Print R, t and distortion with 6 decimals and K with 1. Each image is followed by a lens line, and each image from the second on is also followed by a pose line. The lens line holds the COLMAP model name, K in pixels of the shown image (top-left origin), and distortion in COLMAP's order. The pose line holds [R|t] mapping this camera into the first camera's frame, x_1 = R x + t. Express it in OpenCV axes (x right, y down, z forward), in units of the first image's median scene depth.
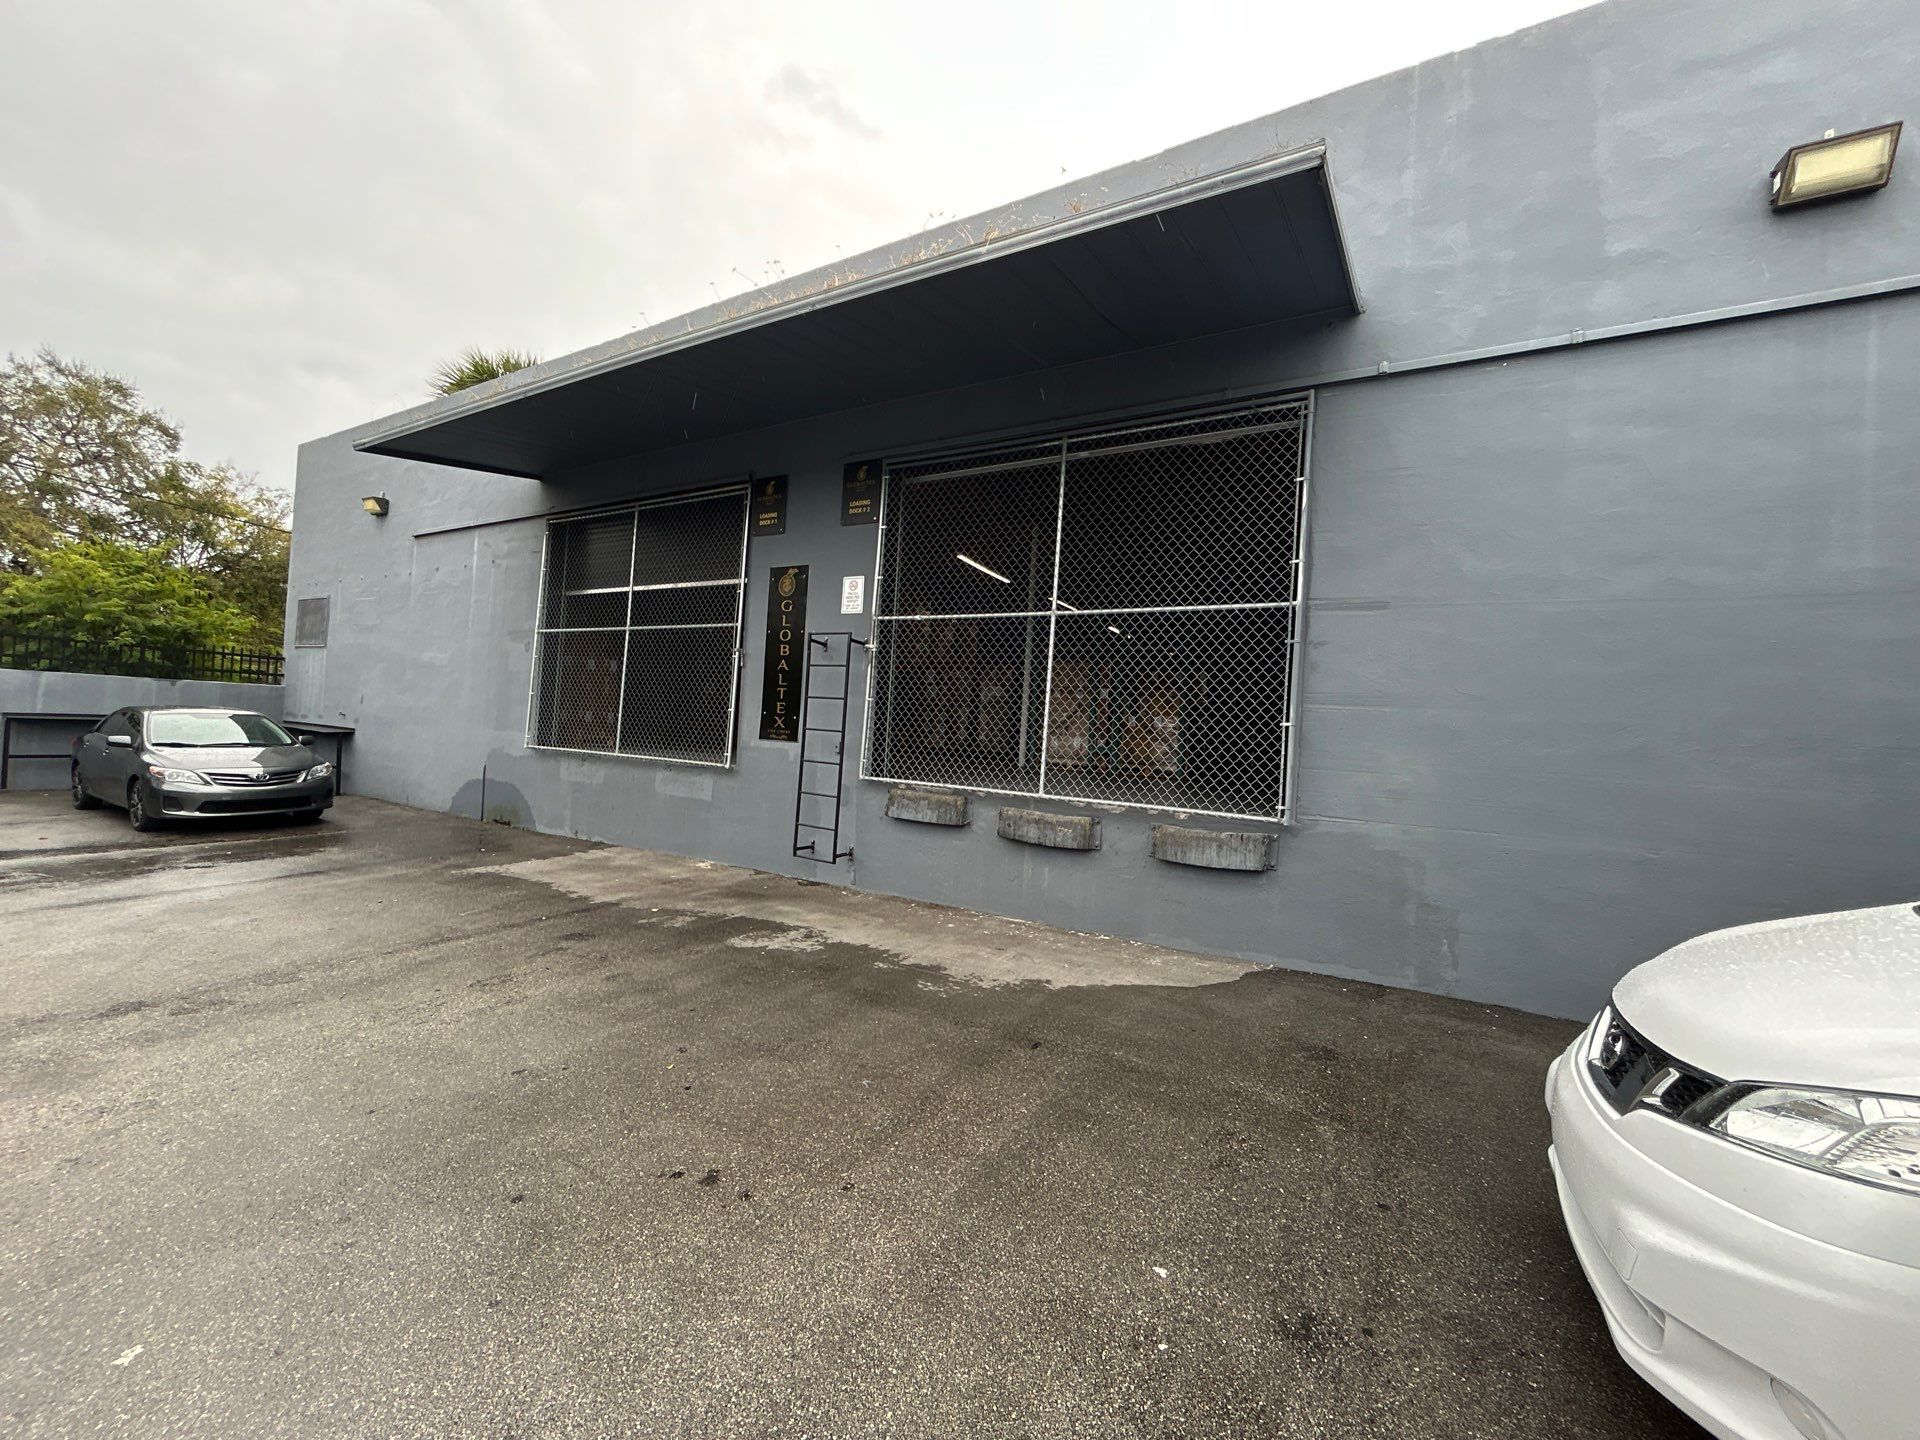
lens RADIAL K [[783.9, 0, 960.1], [0, 783.9, 719.6], [0, 0, 1]] dist [-0.005862, 0.001256]
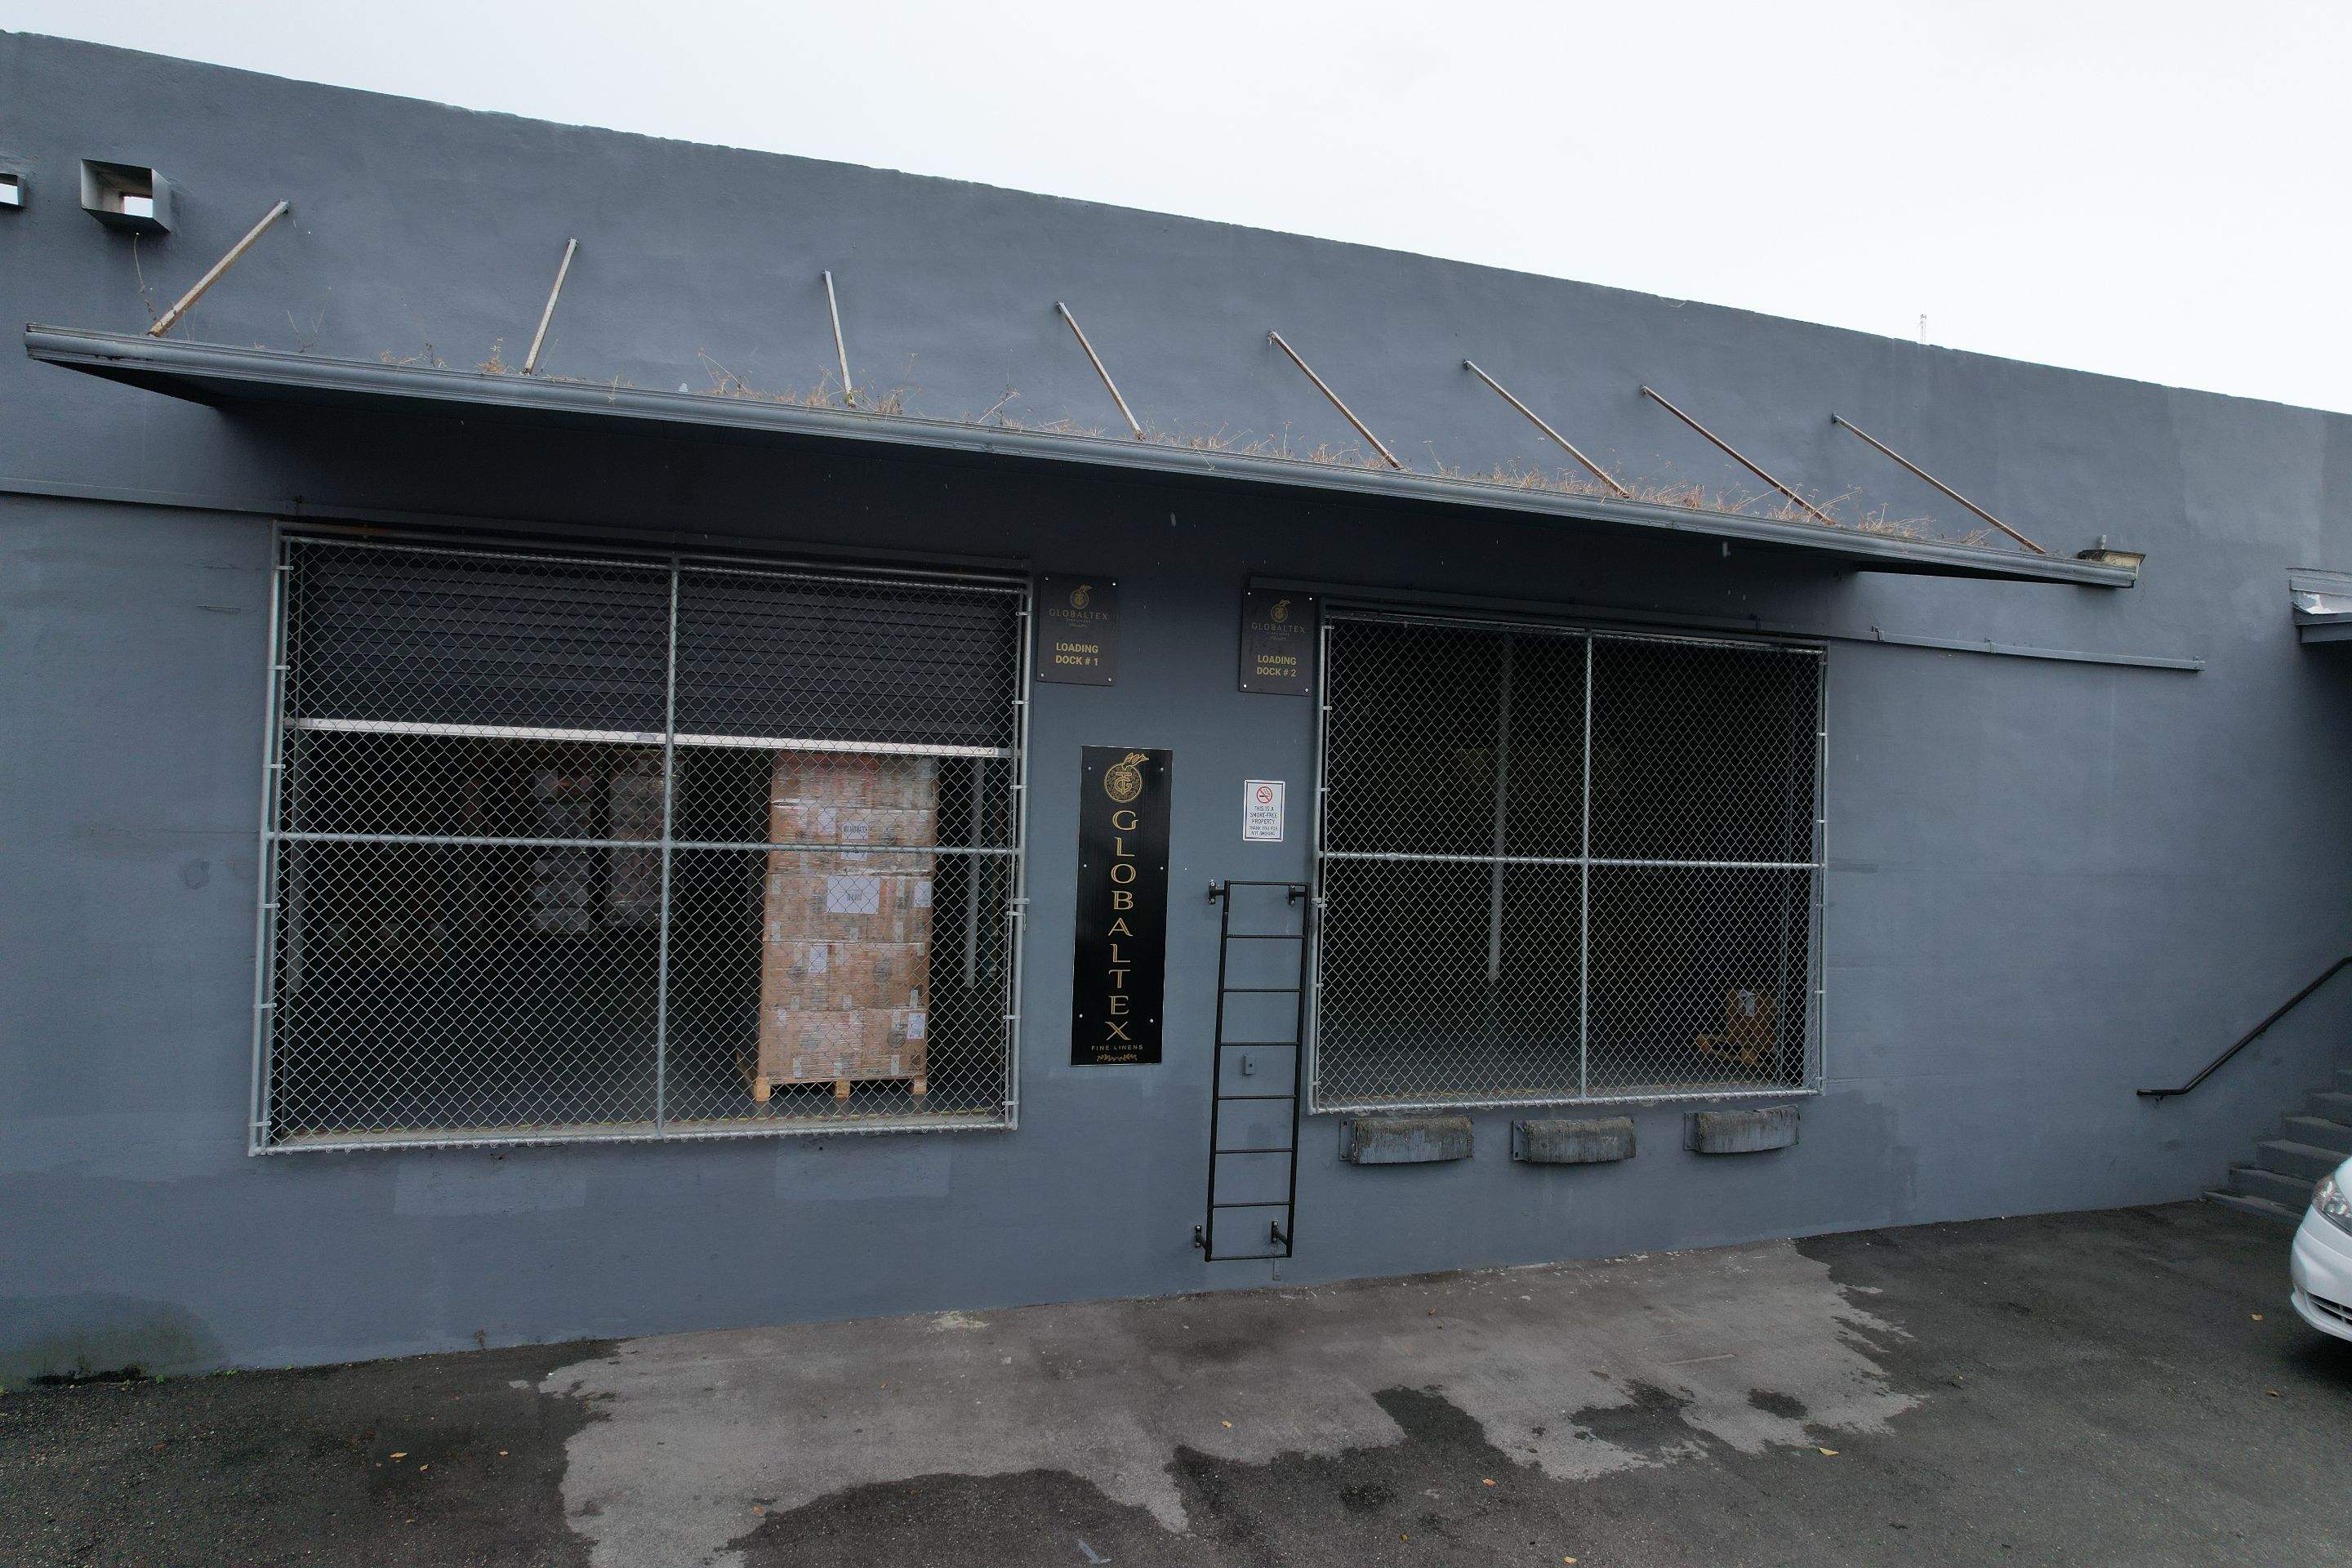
lens RADIAL K [[1504.6, 0, 1174.4], [0, 1504.6, 790.3], [0, 0, 1]] dist [-0.032818, 0.003069]
pose [[0.643779, -0.033963, 0.764457, -1.073665], [-0.012669, 0.998405, 0.055026, -0.239462], [-0.765106, -0.045109, 0.642322, 0.308802]]
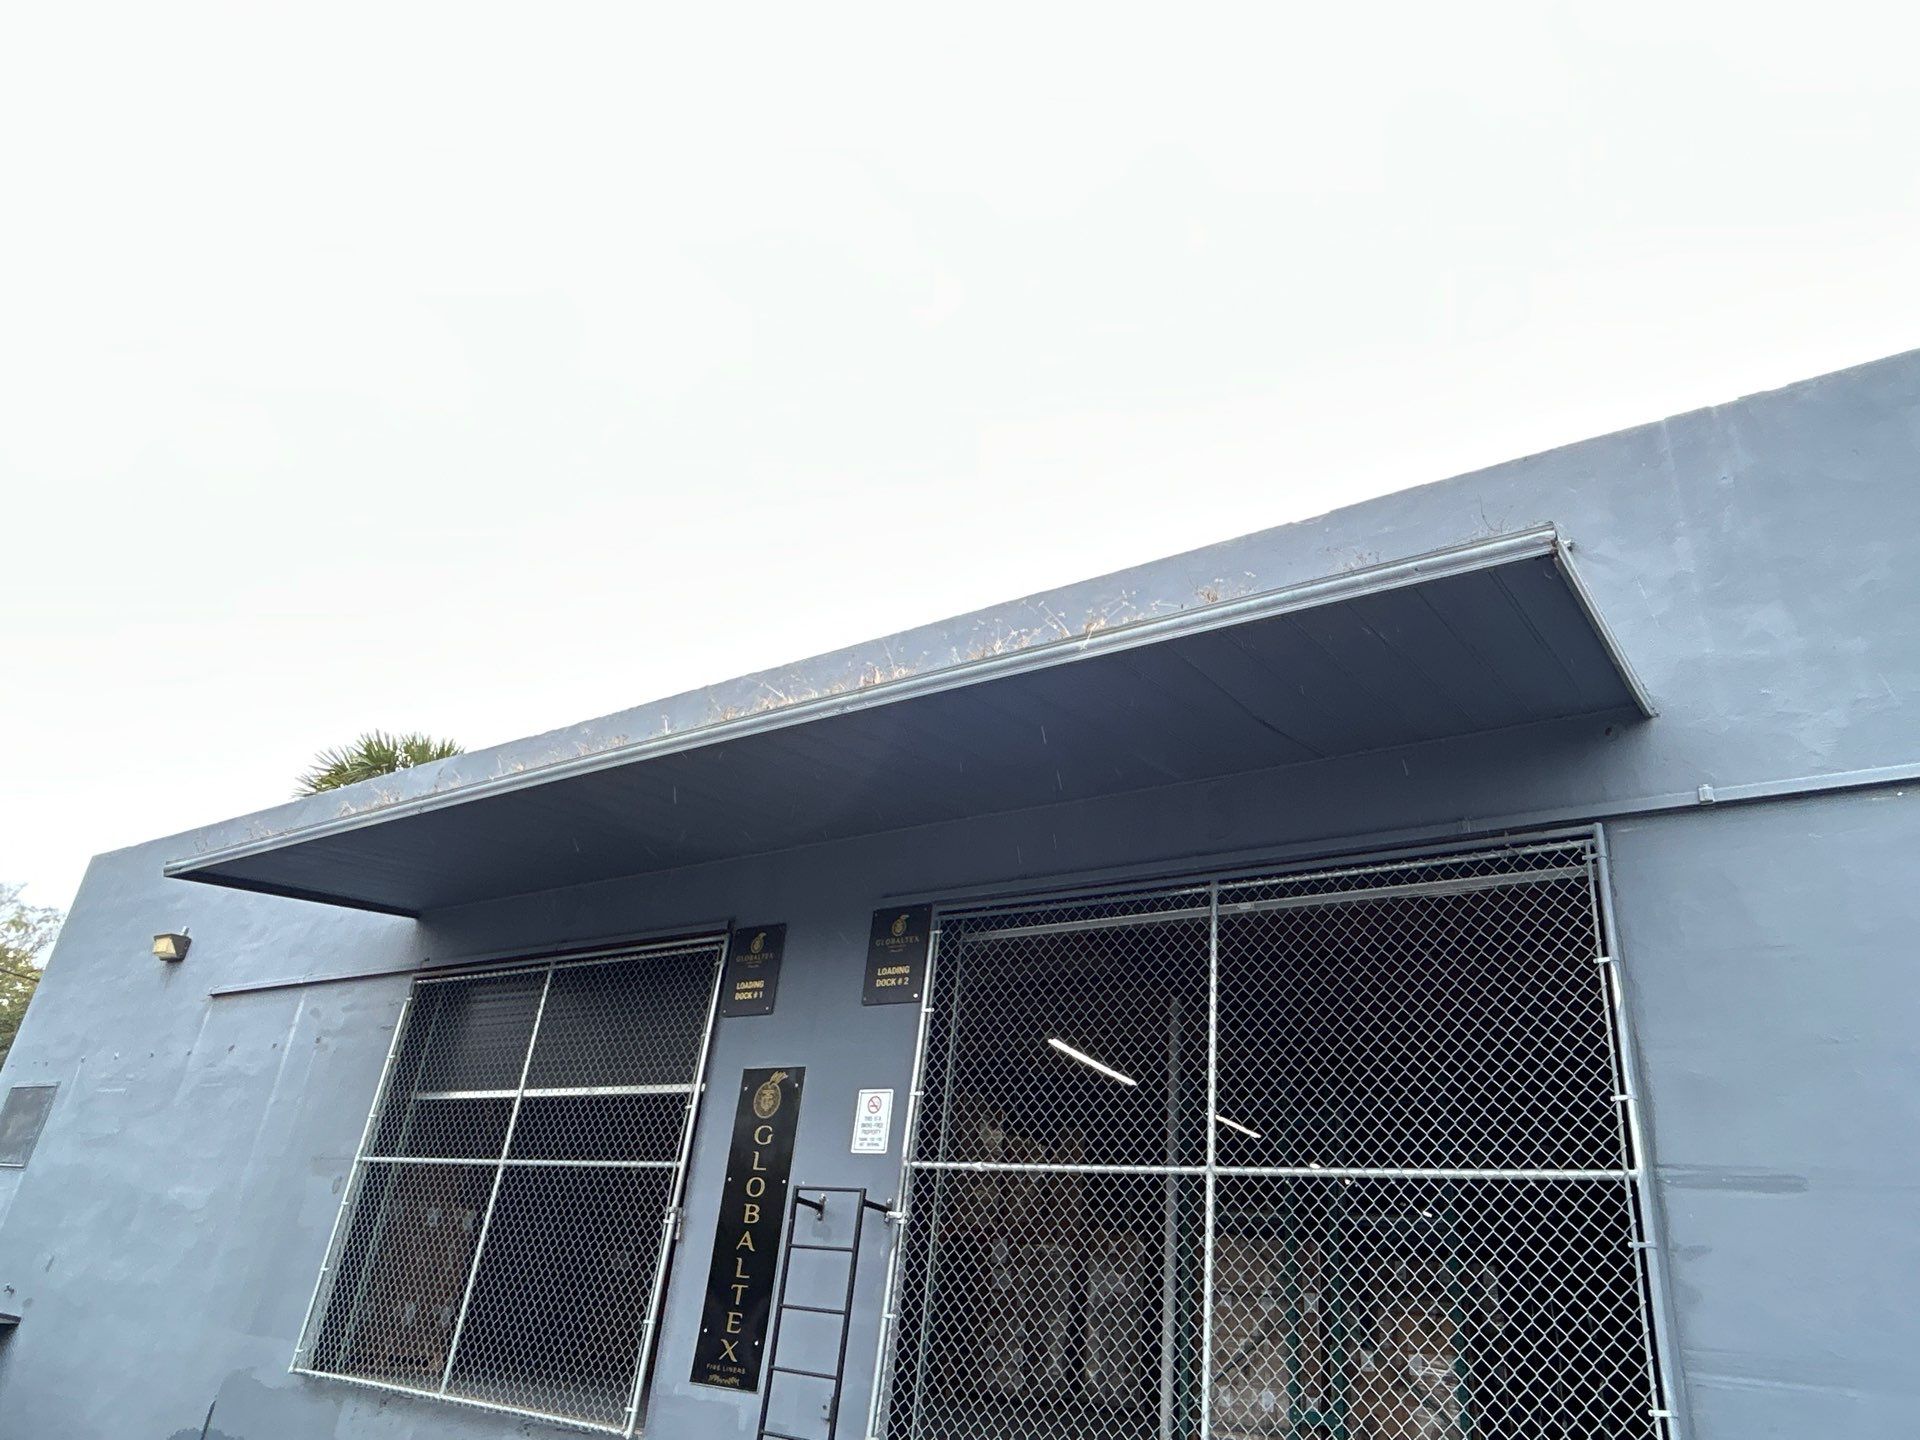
lens RADIAL K [[1253.3, 0, 965.6], [0, 1253.3, 708.7], [0, 0, 1]] dist [-0.002271, -0.002898]
pose [[0.997404, 0.003660, -0.071914, 0.002799], [-0.034594, 0.900256, -0.433985, -0.028941], [0.063153, 0.435346, 0.898045, -0.002104]]
